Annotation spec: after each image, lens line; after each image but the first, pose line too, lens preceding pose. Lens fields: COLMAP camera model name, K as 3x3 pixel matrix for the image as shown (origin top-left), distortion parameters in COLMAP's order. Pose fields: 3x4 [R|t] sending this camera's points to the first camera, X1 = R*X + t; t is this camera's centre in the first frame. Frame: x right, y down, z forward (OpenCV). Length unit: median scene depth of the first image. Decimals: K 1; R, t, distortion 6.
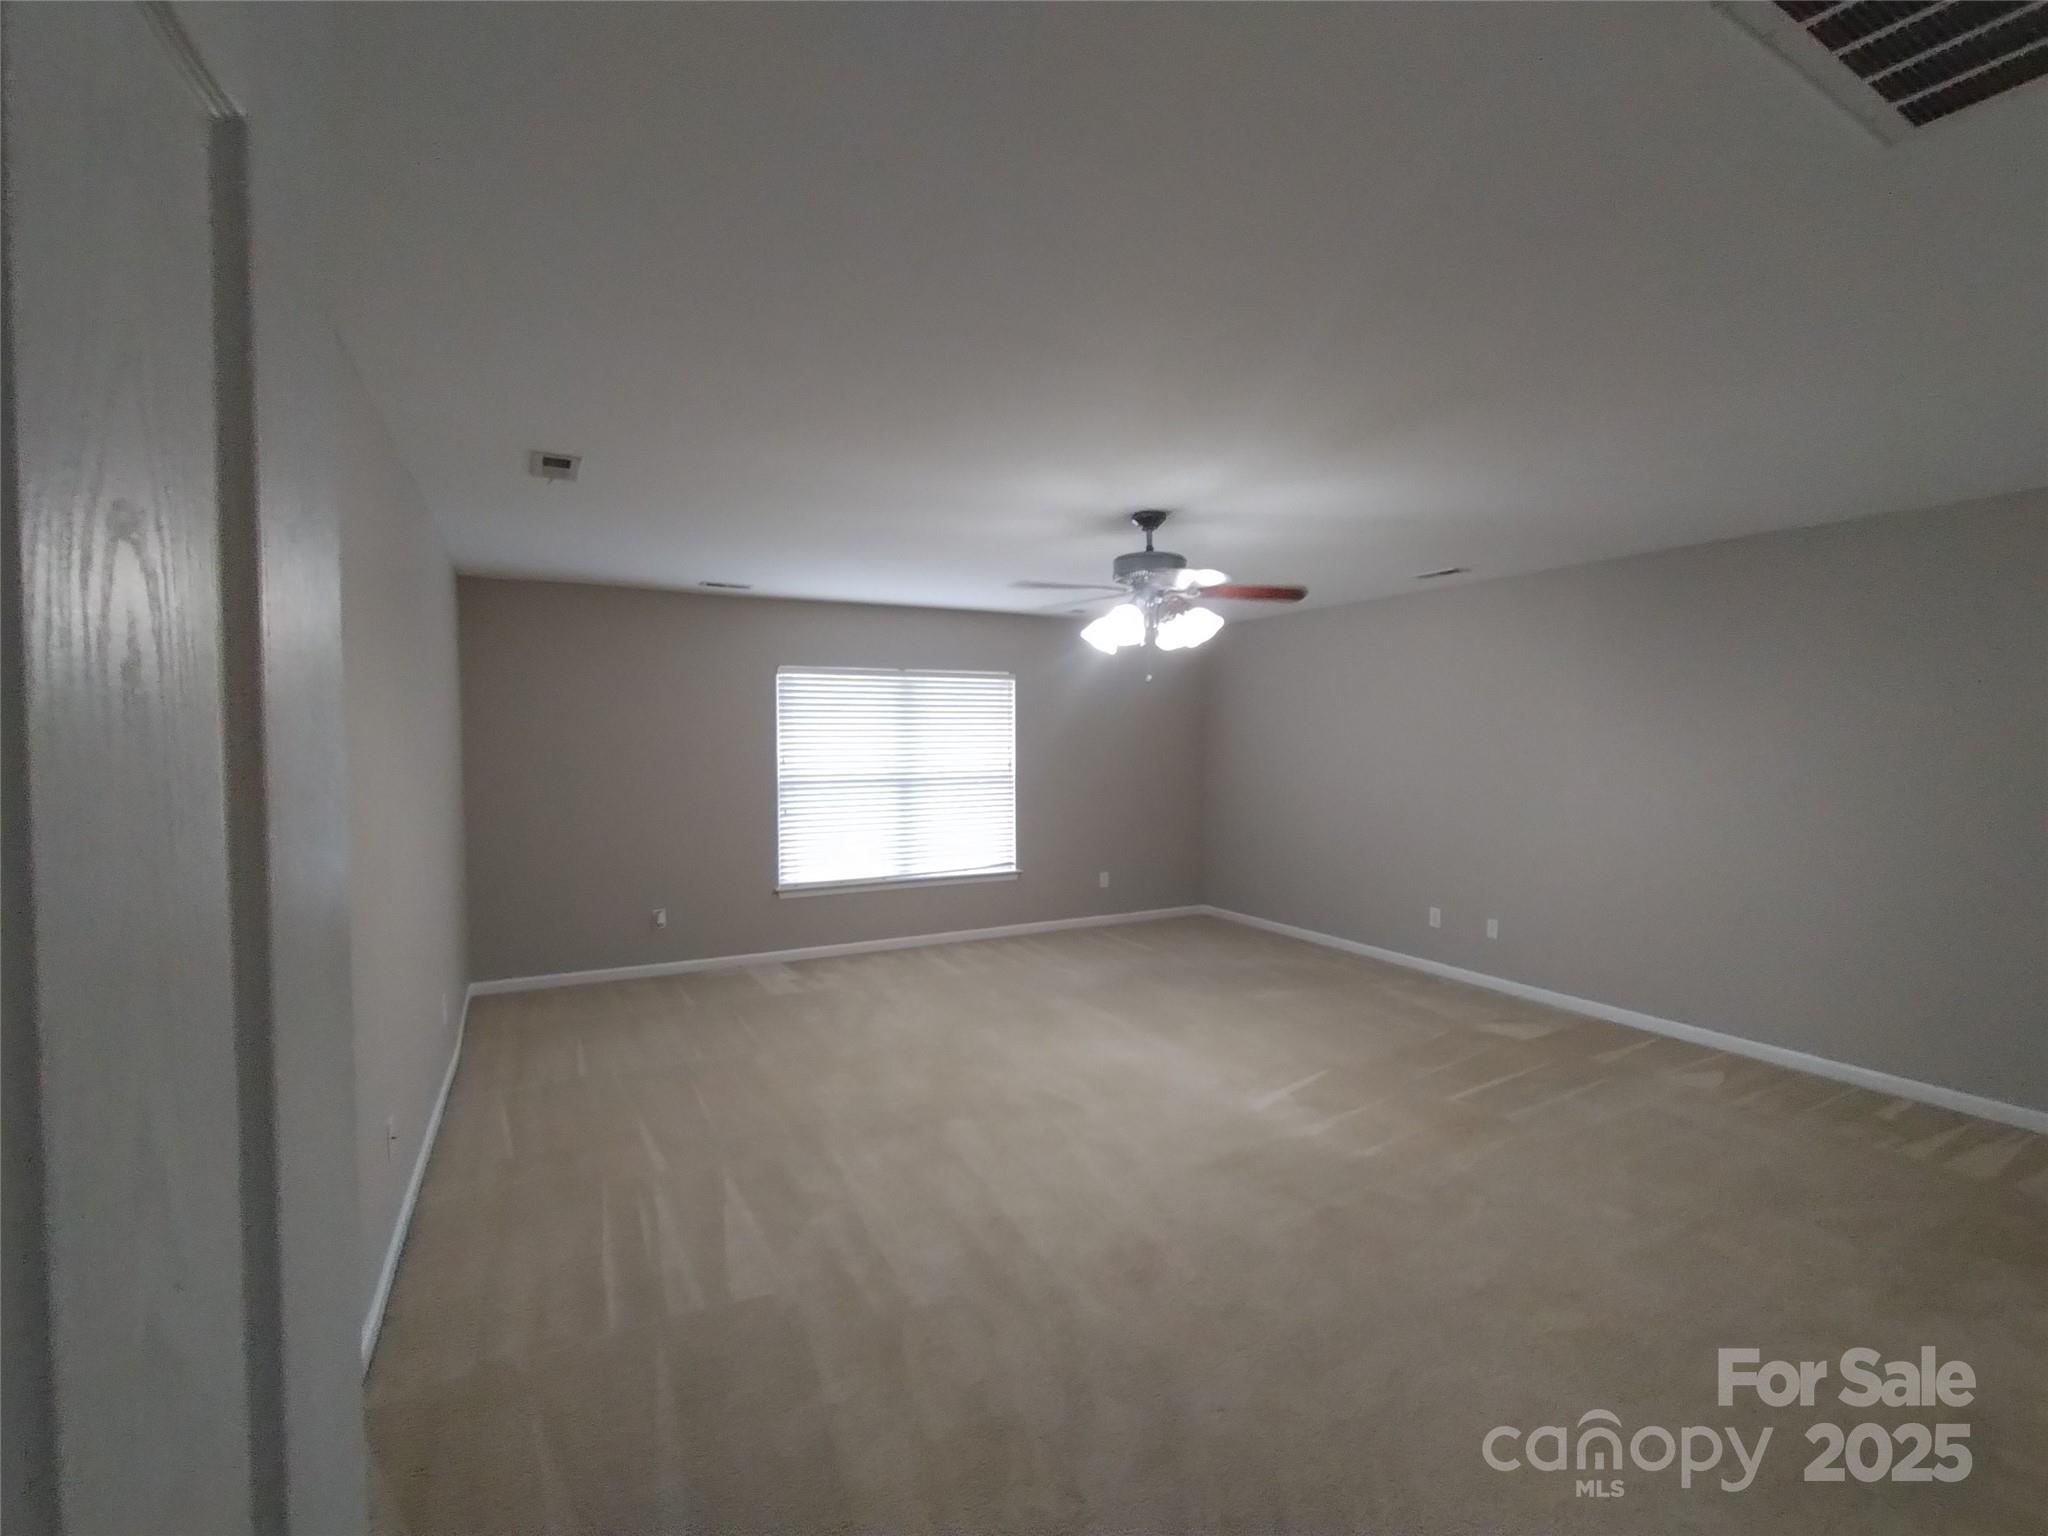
lens RADIAL K [[951.2, 0, 1015.4], [0, 951.2, 769.2], [0, 0, 1]] dist [-0.001916, 0.000158]
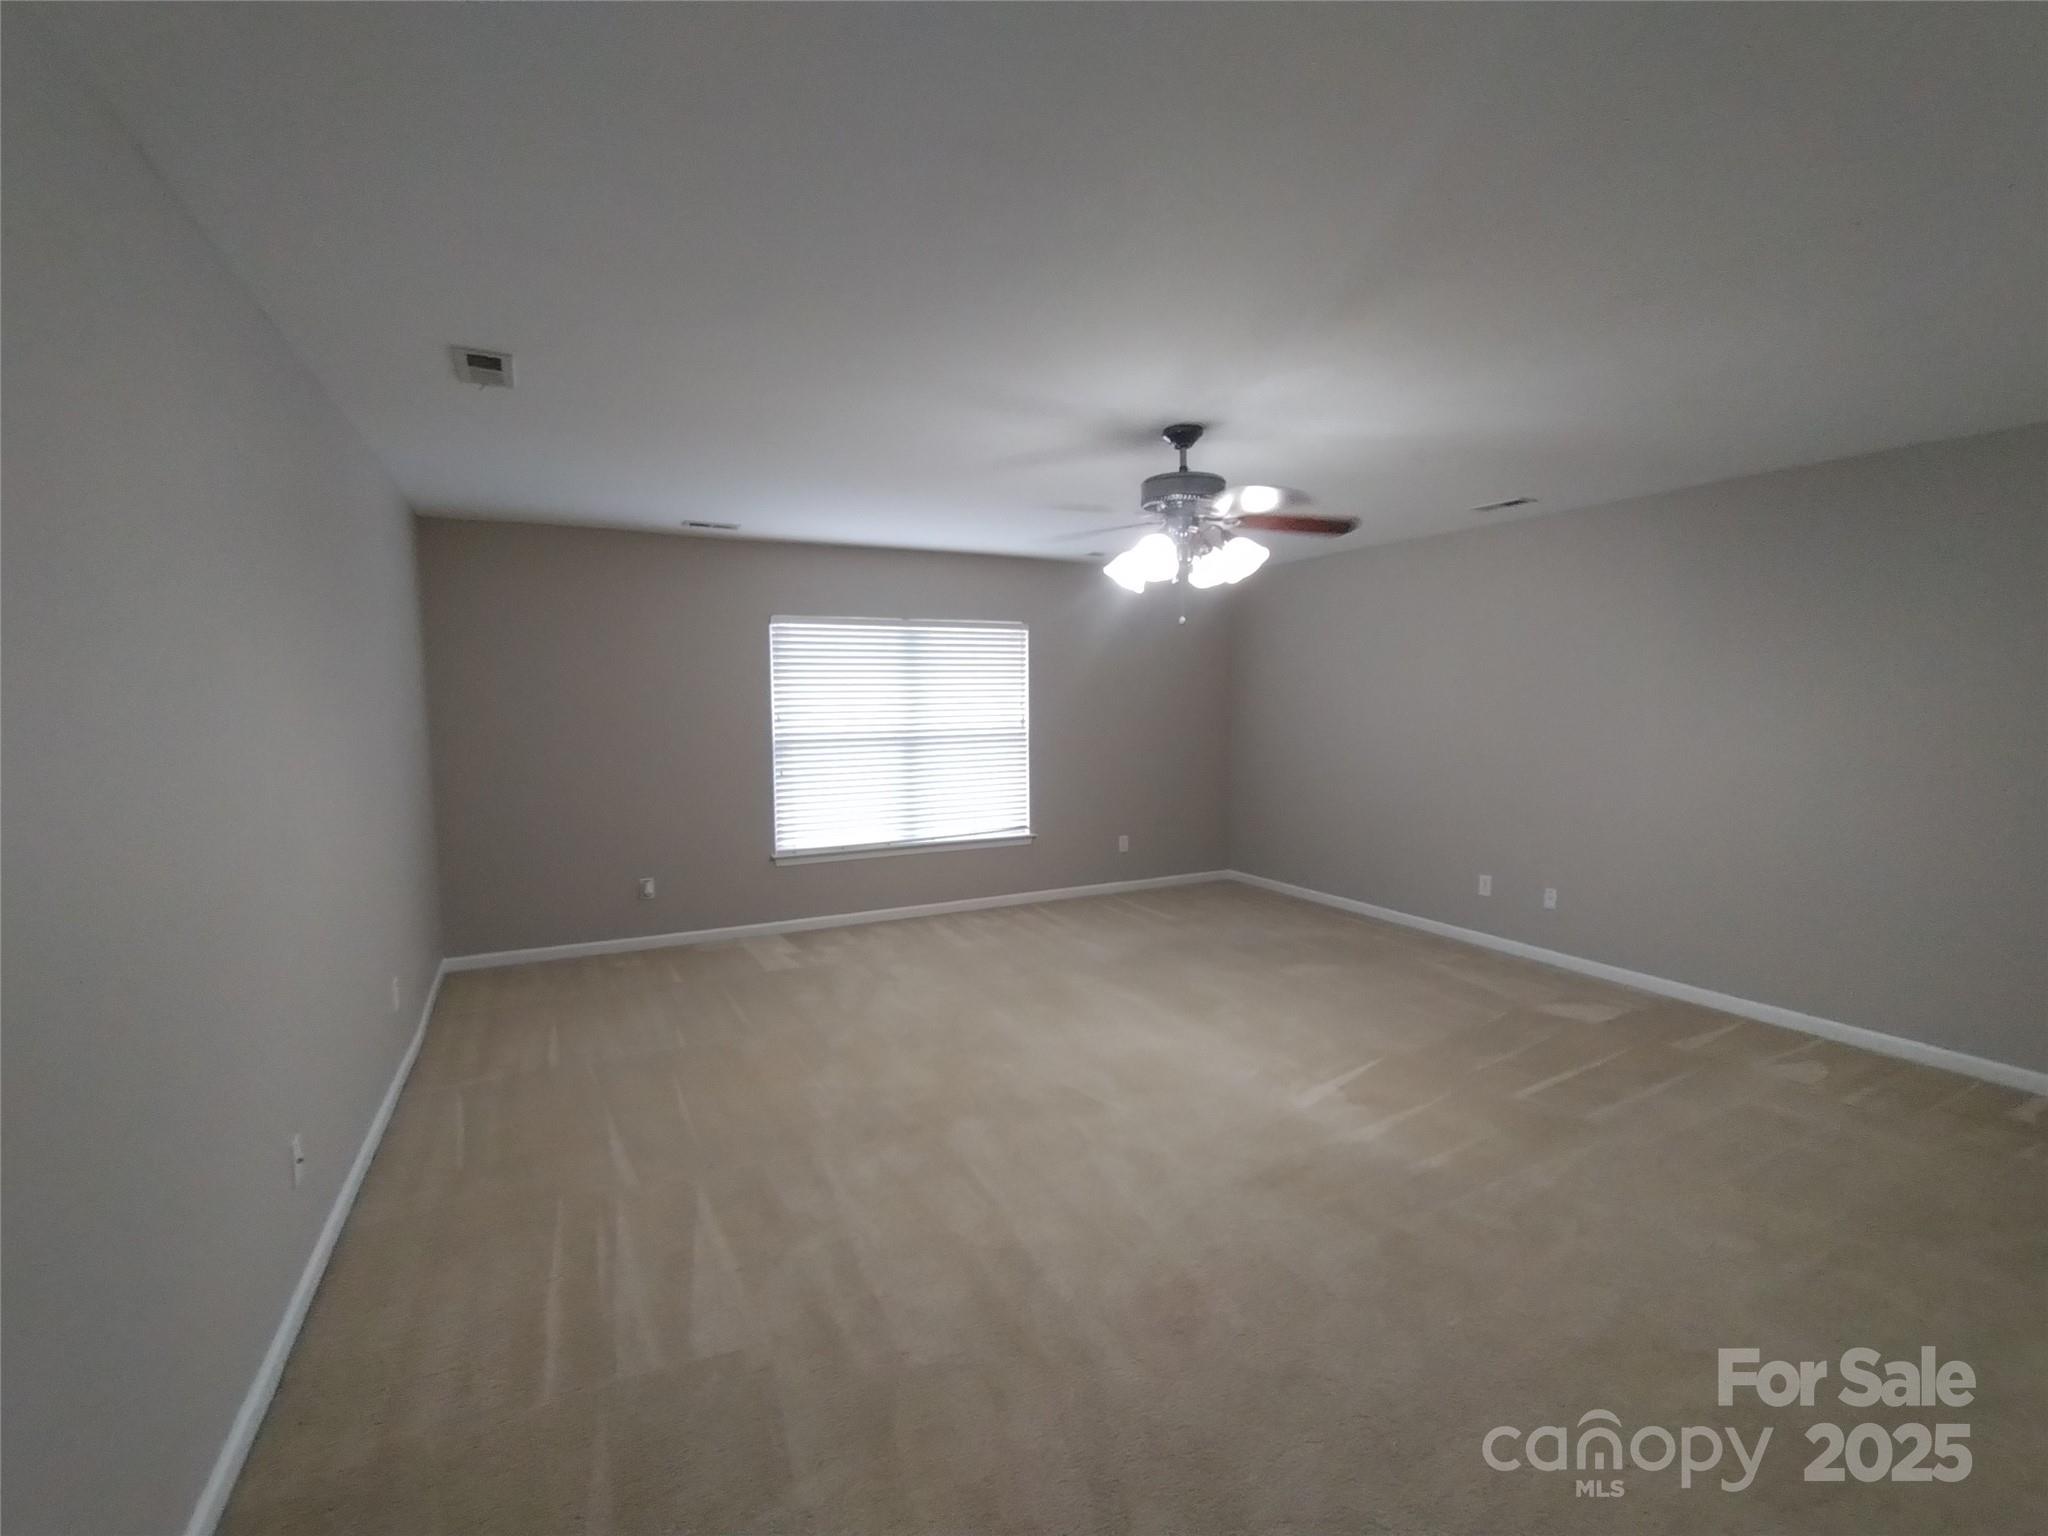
lens RADIAL K [[951.2, 0, 993.5], [0, 951.2, 791.4], [0, 0, 1]] dist [-0.001916, 0.000158]
pose [[0.999328, -0.002165, -0.036585, -0.000729], [0.004616, 0.997741, 0.067024, 0.001996], [0.036357, -0.067148, 0.997080, 0.109739]]
